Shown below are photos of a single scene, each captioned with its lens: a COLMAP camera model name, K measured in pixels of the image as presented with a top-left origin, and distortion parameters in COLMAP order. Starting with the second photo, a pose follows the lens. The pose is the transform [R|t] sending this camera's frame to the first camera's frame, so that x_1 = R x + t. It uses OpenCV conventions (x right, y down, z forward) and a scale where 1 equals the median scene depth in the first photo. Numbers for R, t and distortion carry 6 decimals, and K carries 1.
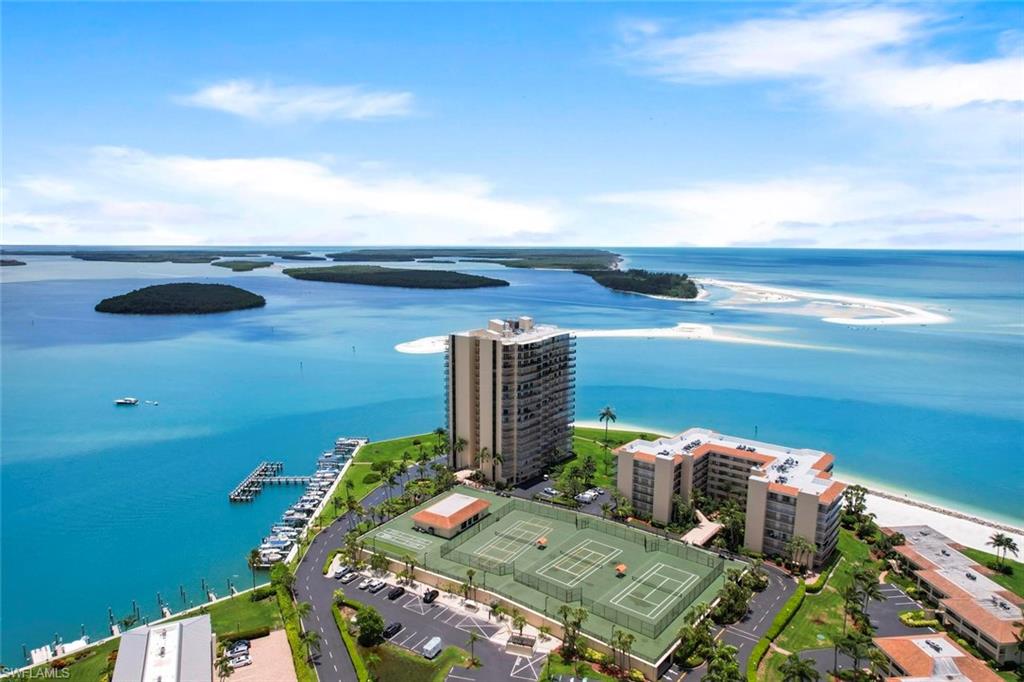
lens RADIAL K [[656.4, 0, 514.5], [0, 656.4, 352.2], [0, 0, 1]] dist [-0.082709, 0.076568]
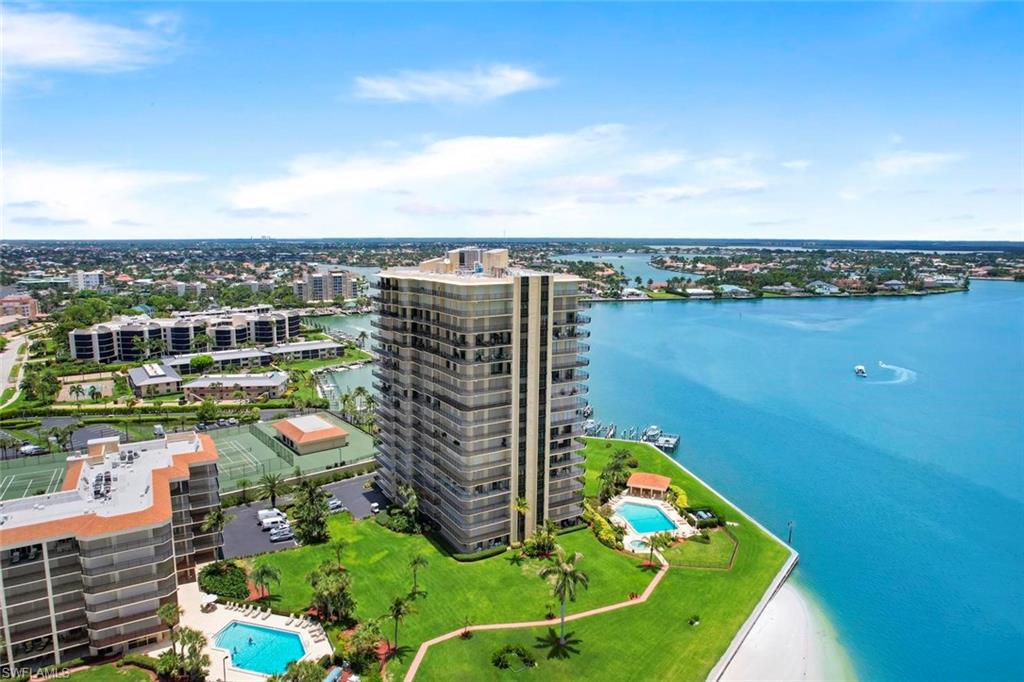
lens RADIAL K [[656.4, 0, 514.5], [0, 656.4, 352.2], [0, 0, 1]] dist [-0.082709, 0.076568]
pose [[-0.358705, 0.170762, -0.917699, 0.506865], [-0.168120, 0.955229, 0.243459, -0.105606], [0.918187, 0.241613, -0.313937, 1.219056]]
